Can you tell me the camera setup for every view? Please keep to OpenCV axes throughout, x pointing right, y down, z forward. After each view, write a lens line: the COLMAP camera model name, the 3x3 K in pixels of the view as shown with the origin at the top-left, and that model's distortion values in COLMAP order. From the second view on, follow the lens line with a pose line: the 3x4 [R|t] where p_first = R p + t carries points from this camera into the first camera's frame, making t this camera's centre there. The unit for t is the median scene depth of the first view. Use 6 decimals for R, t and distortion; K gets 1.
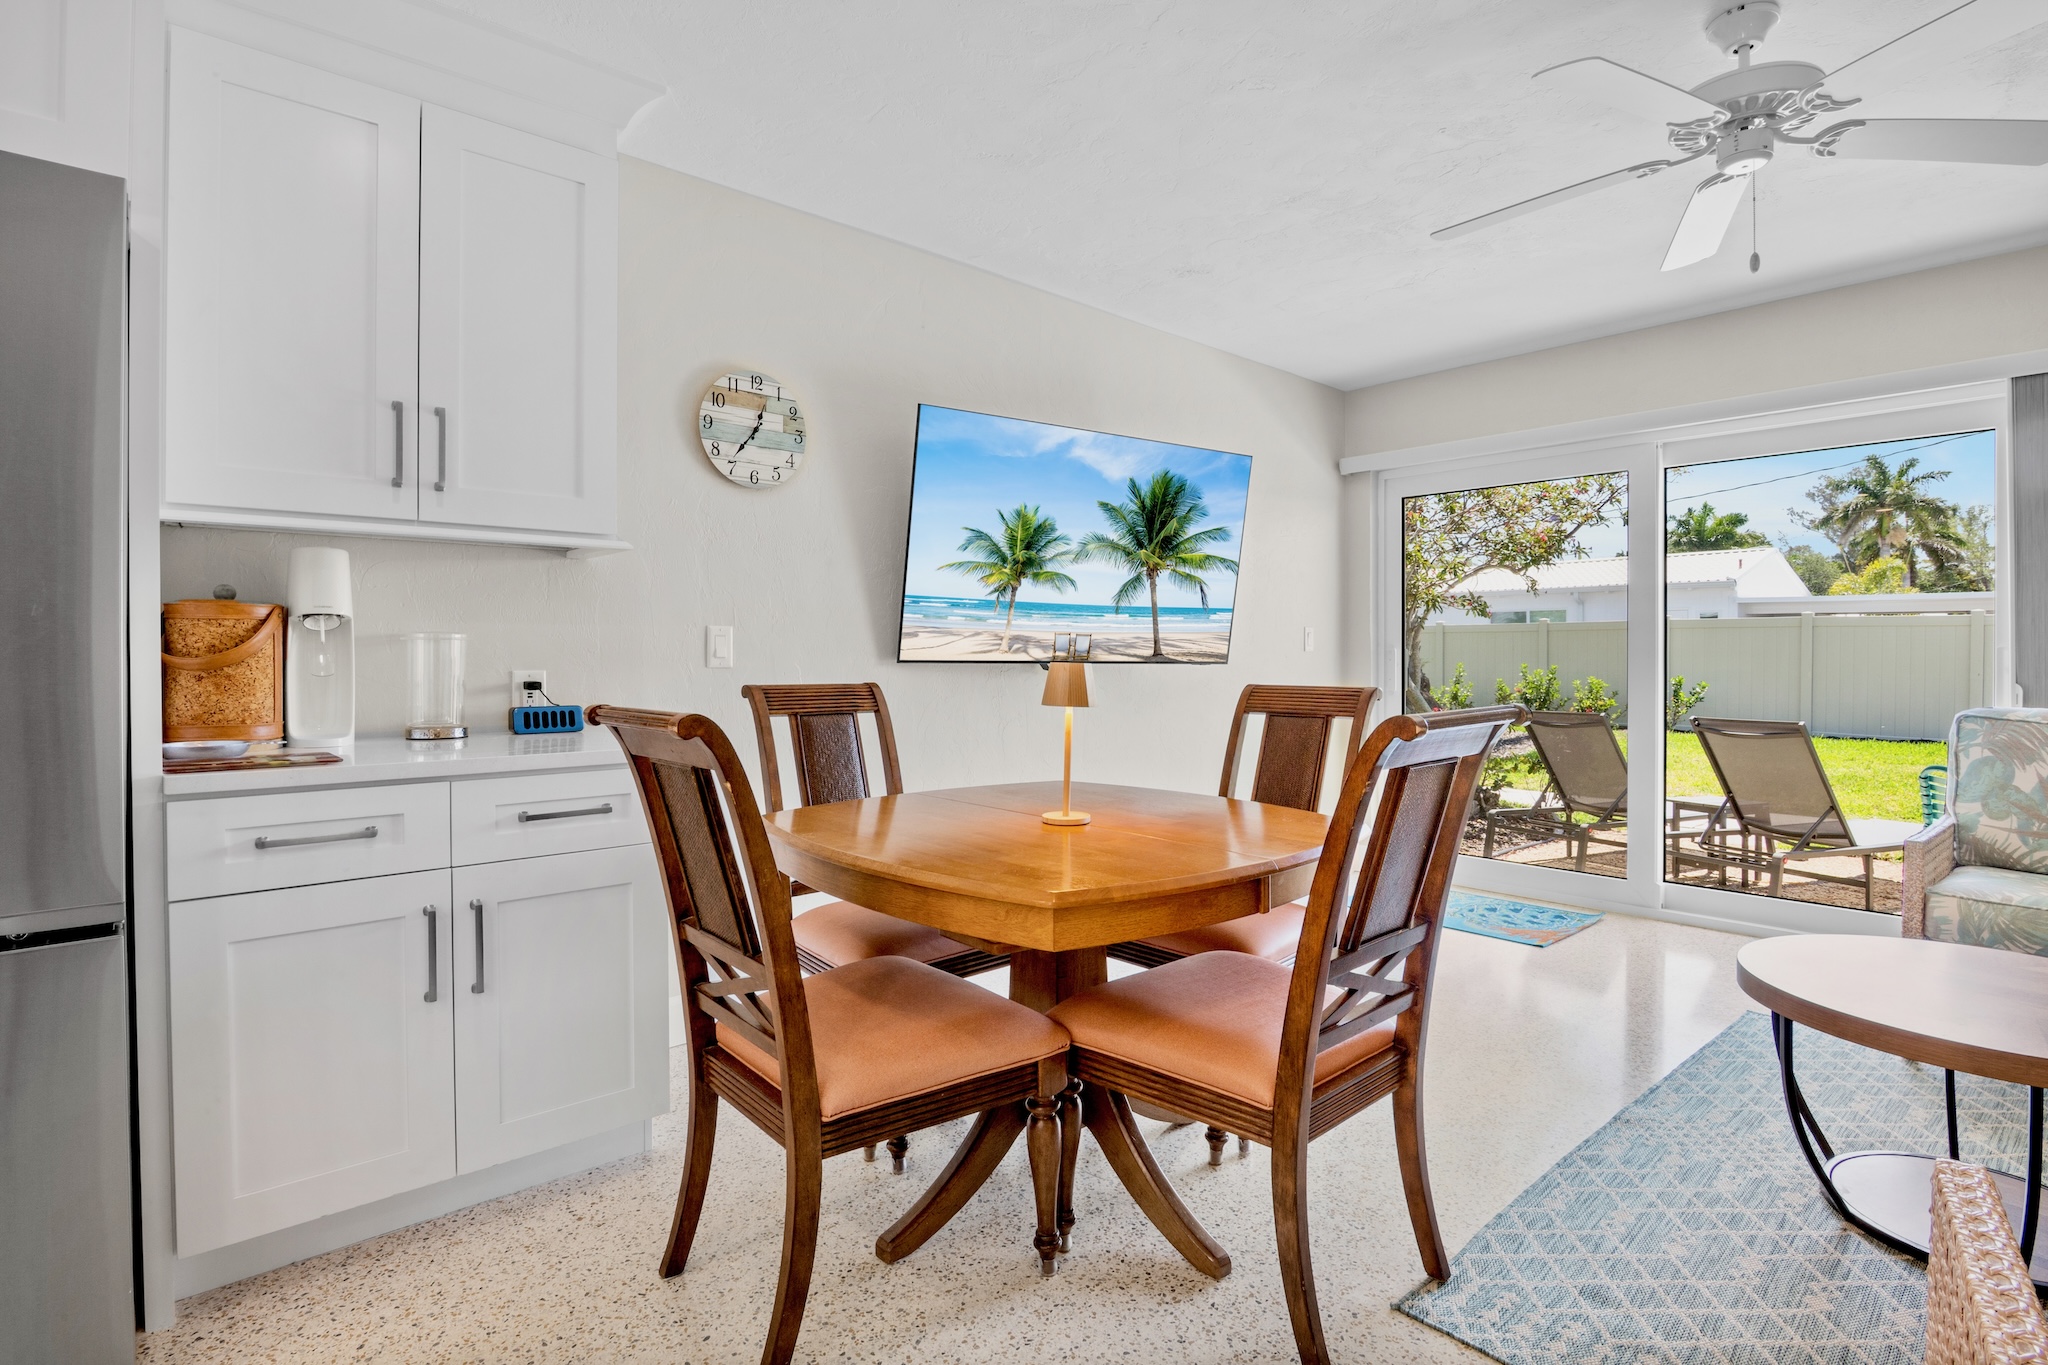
lens RADIAL K [[1004.4, 0, 1021.0], [0, 1004.4, 658.7], [0, 0, 1]] dist [-0.017998, 0.000414]
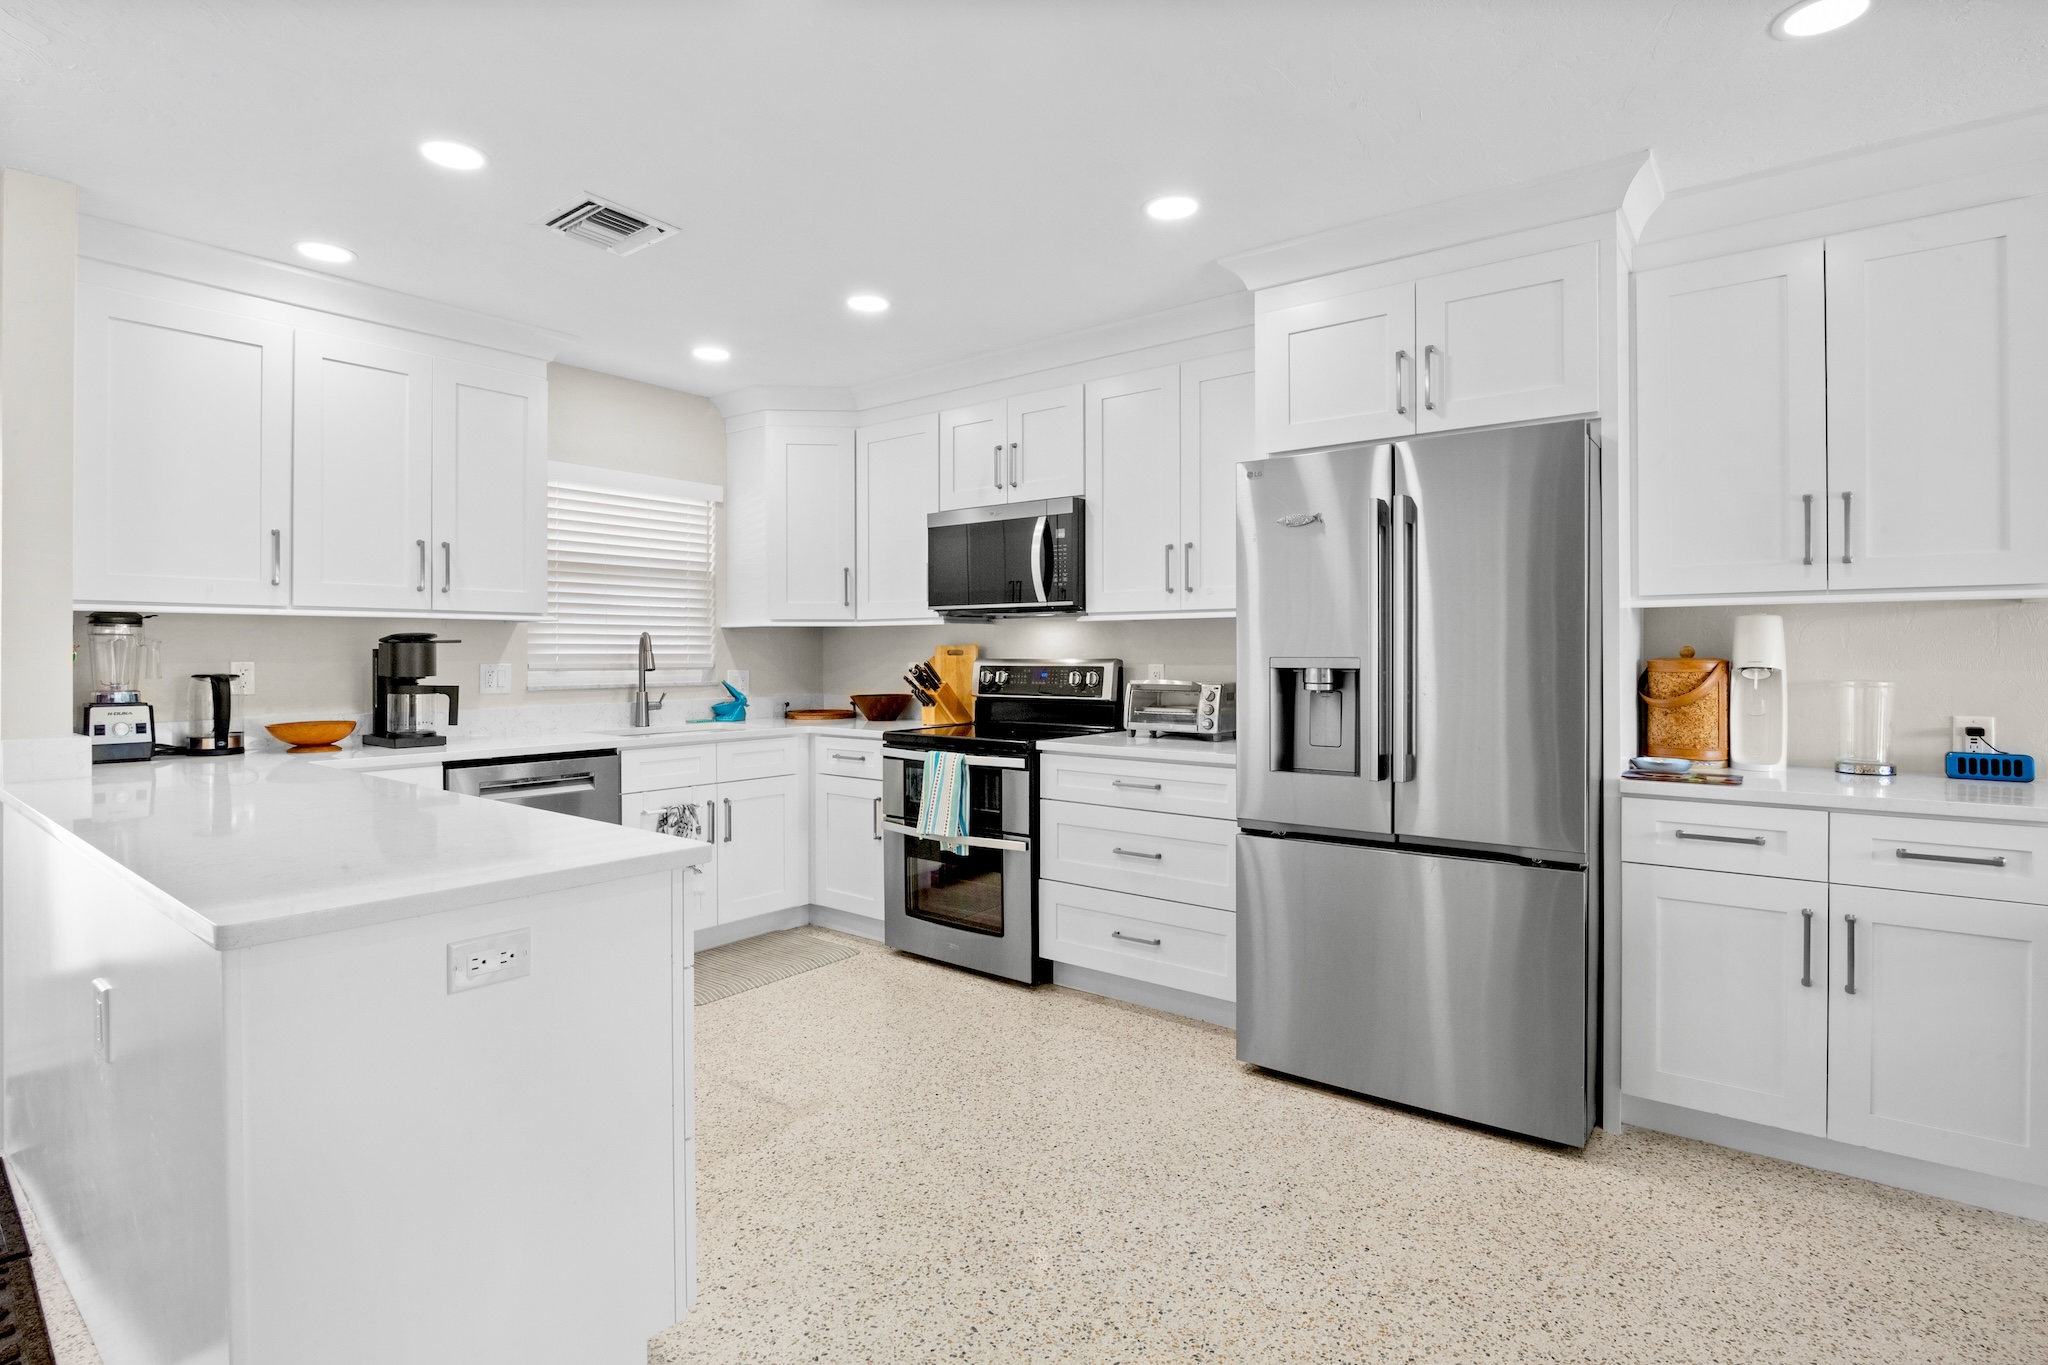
lens RADIAL K [[1004.4, 0, 1021.0], [0, 1004.4, 658.7], [0, 0, 1]] dist [-0.017998, 0.000414]
pose [[0.185330, 0.003420, -0.982670, 0.389694], [-0.004726, 0.999985, 0.002589, -0.055668], [0.982665, 0.004164, 0.185343, -0.171162]]
